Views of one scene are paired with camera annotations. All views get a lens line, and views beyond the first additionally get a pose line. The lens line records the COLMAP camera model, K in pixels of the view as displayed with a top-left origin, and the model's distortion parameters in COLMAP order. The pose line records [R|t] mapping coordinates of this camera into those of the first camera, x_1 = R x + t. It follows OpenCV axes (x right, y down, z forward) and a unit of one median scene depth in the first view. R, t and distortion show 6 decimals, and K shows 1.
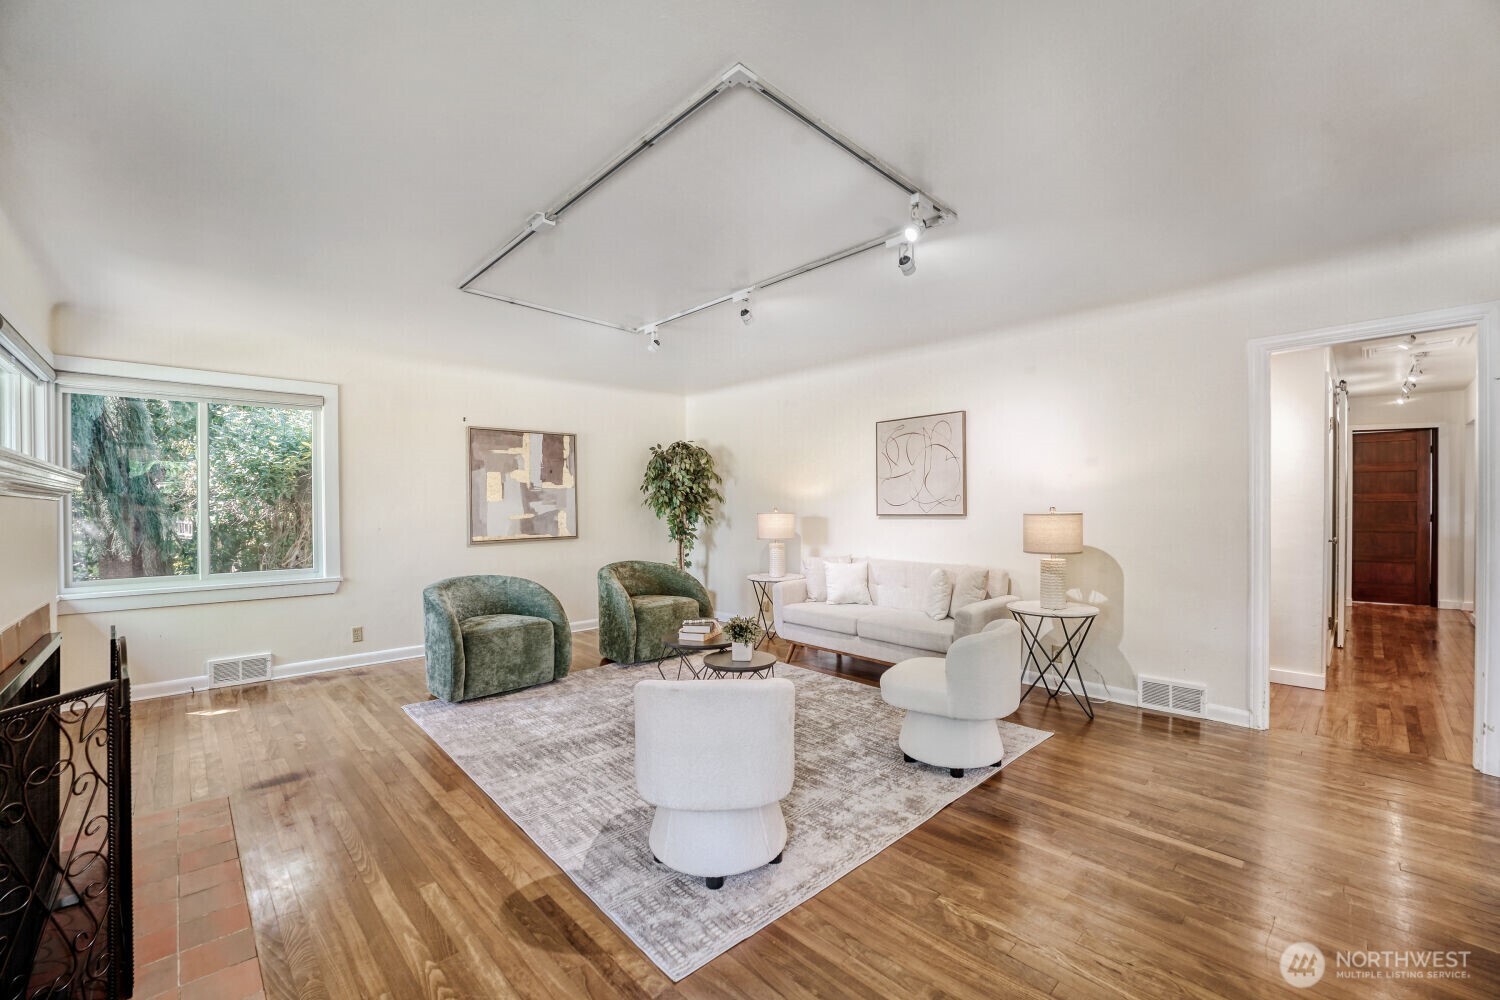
lens RADIAL K [[599.0, 0, 755.6], [0, 599.0, 509.7], [0, 0, 1]] dist [-0.014459, 0.000795]
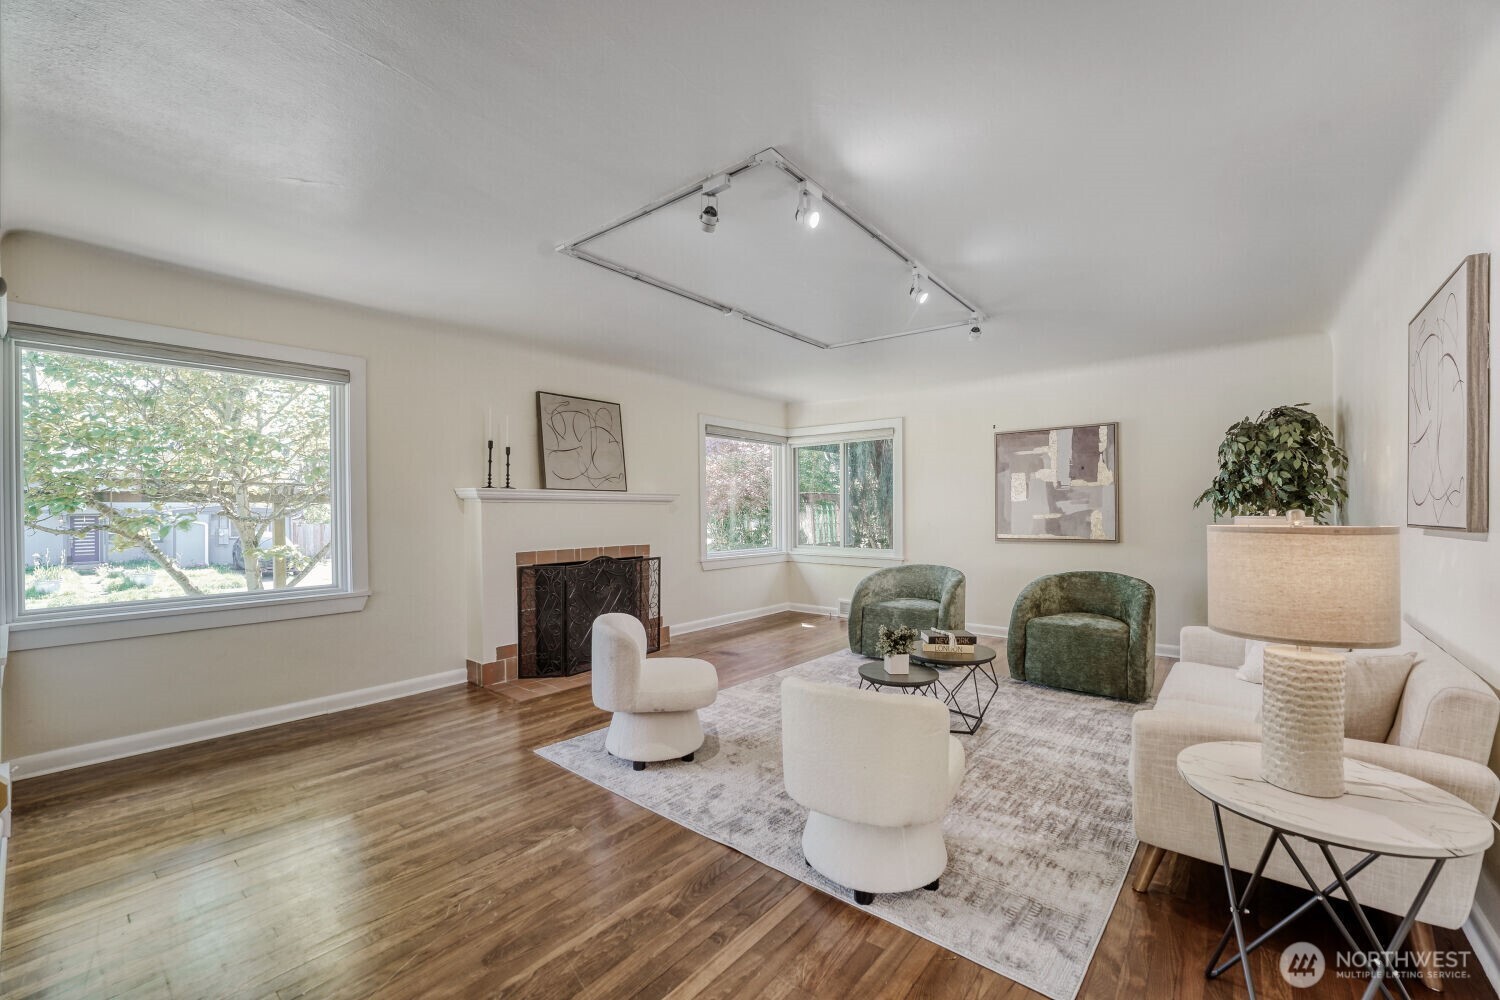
lens RADIAL K [[599.0, 0, 759.1], [0, 599.0, 507.7], [0, 0, 1]] dist [-0.014459, 0.000795]
pose [[0.138016, 0.004389, -0.990420, 0.519502], [-0.004402, 0.999983, 0.003818, -0.003967], [0.990420, 0.003833, 0.138033, 0.397850]]
